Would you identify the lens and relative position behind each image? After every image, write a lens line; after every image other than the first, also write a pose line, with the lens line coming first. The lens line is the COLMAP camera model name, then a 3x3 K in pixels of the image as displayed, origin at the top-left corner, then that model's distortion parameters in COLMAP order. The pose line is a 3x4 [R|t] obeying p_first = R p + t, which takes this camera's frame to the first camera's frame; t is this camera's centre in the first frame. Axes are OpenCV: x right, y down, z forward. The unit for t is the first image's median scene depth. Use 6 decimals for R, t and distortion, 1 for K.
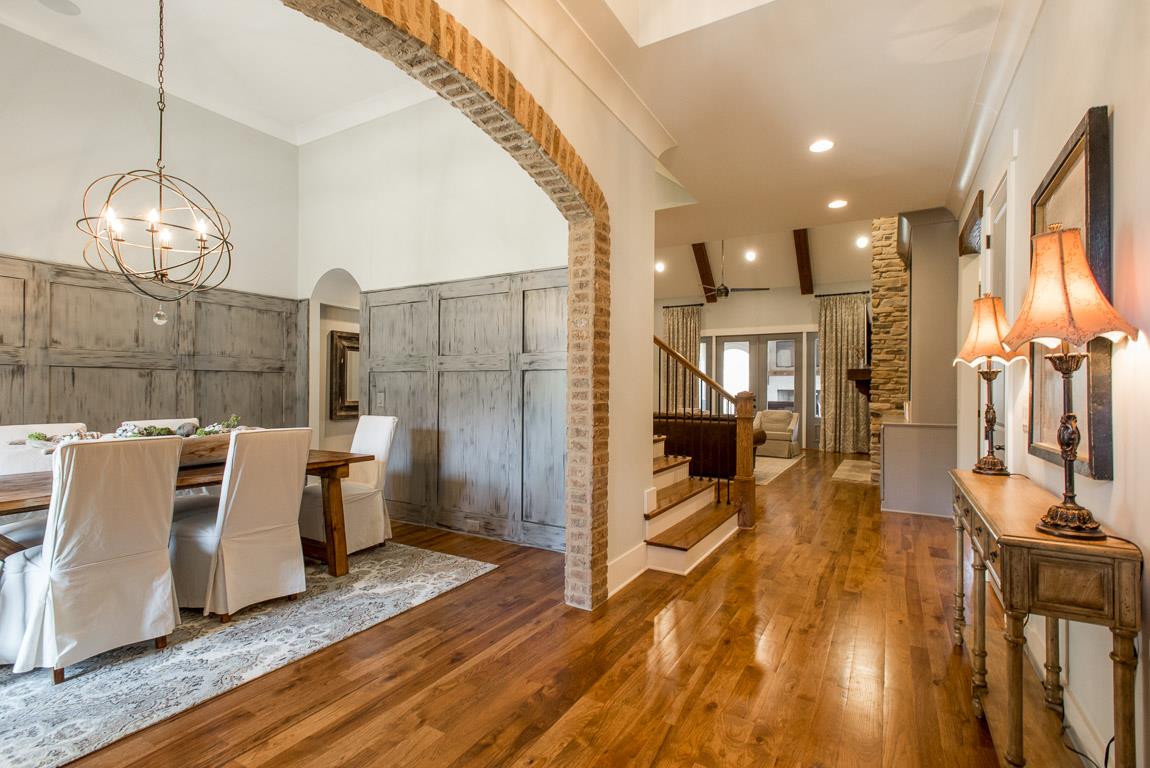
lens RADIAL K [[545.7, 0, 575.0], [0, 545.7, 384.0], [0, 0, 1]] dist [-0.076292, -0.000058]
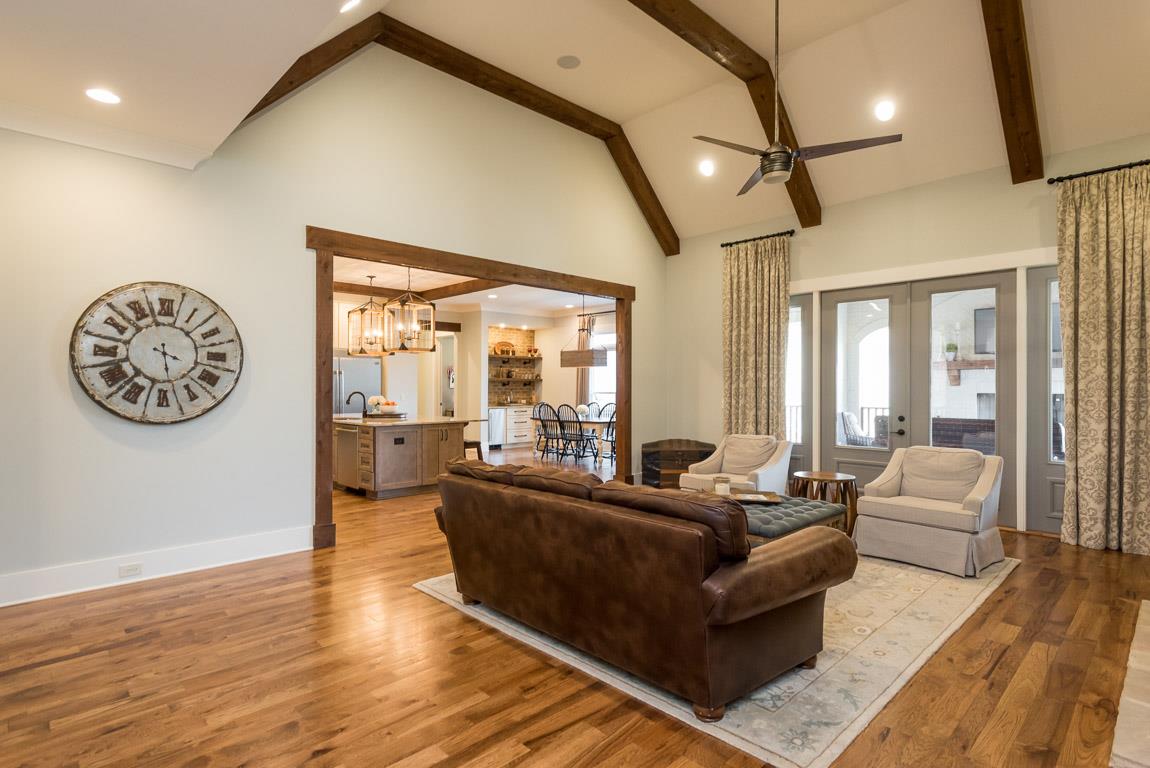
lens RADIAL K [[592.5, 0, 575.0], [0, 592.5, 384.0], [0, 0, 1]] dist [-0.024047, -0.000365]
pose [[0.964350, -0.005580, -0.264570, 0.203741], [0.005578, 0.999984, -0.000758, -0.002695], [0.264570, -0.000744, 0.964366, 0.448775]]
